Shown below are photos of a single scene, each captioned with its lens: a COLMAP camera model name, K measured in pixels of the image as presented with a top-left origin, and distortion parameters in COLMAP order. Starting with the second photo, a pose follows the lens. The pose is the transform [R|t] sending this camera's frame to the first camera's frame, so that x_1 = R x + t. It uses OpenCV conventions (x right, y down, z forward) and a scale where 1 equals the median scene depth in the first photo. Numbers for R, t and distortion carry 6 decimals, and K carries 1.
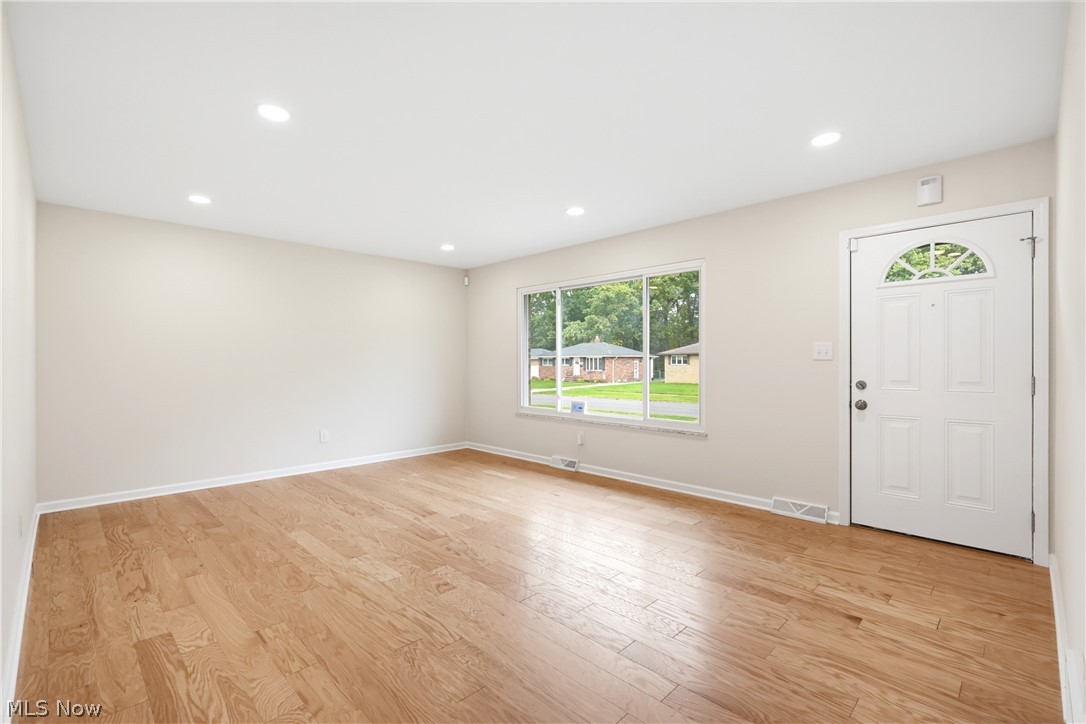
lens RADIAL K [[494.3, 0, 539.8], [0, 494.3, 363.1], [0, 0, 1]] dist [-0.005399, -0.000751]
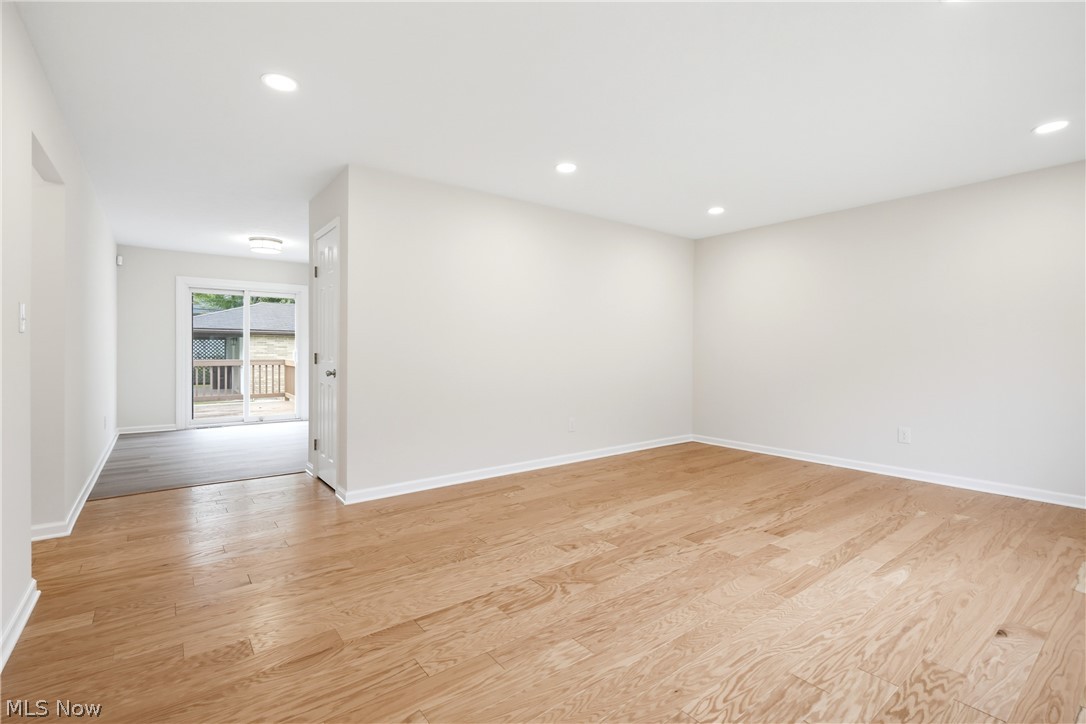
lens RADIAL K [[494.3, 0, 544.6], [0, 494.3, 352.9], [0, 0, 1]] dist [-0.005399, -0.000751]
pose [[-0.122176, 0.010307, -0.992455, 0.763501], [-0.005454, 0.999924, 0.011056, 0.016408], [0.992493, 0.006763, -0.122111, 0.938131]]
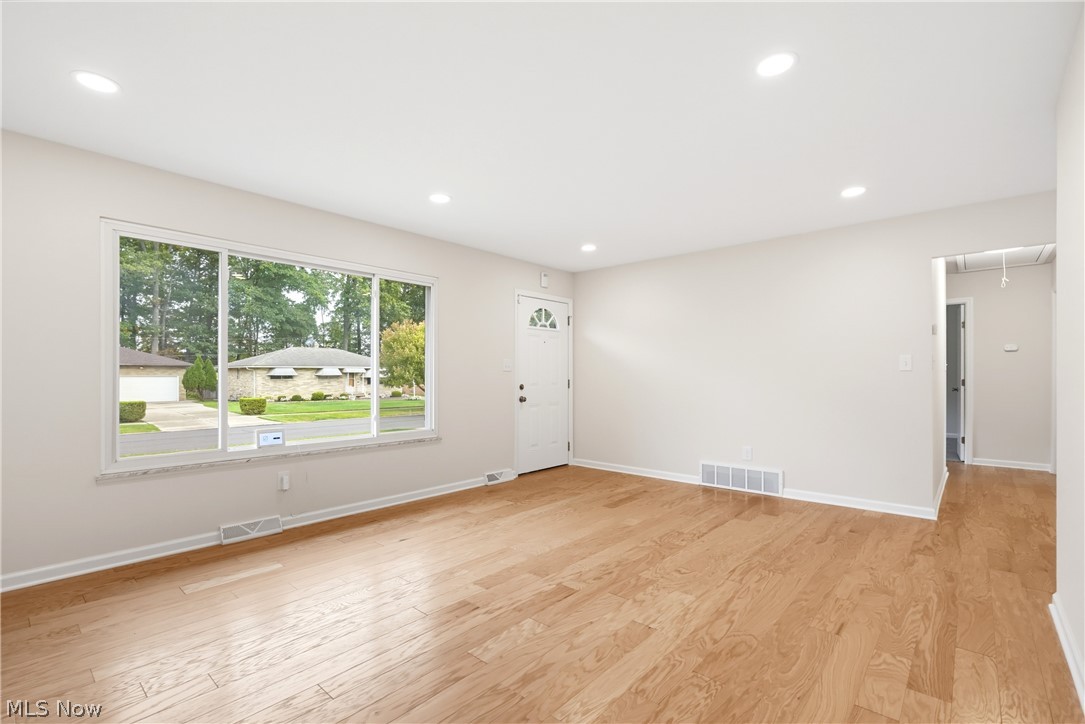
lens RADIAL K [[493.8, 0, 544.0], [0, 493.8, 368.1], [0, 0, 1]] dist [-0.005399, -0.000751]
pose [[-0.078446, 0.016914, 0.996775, -1.121223], [0.003695, 0.999854, -0.016676, 0.011746], [-0.996911, 0.002375, -0.078497, 1.220737]]
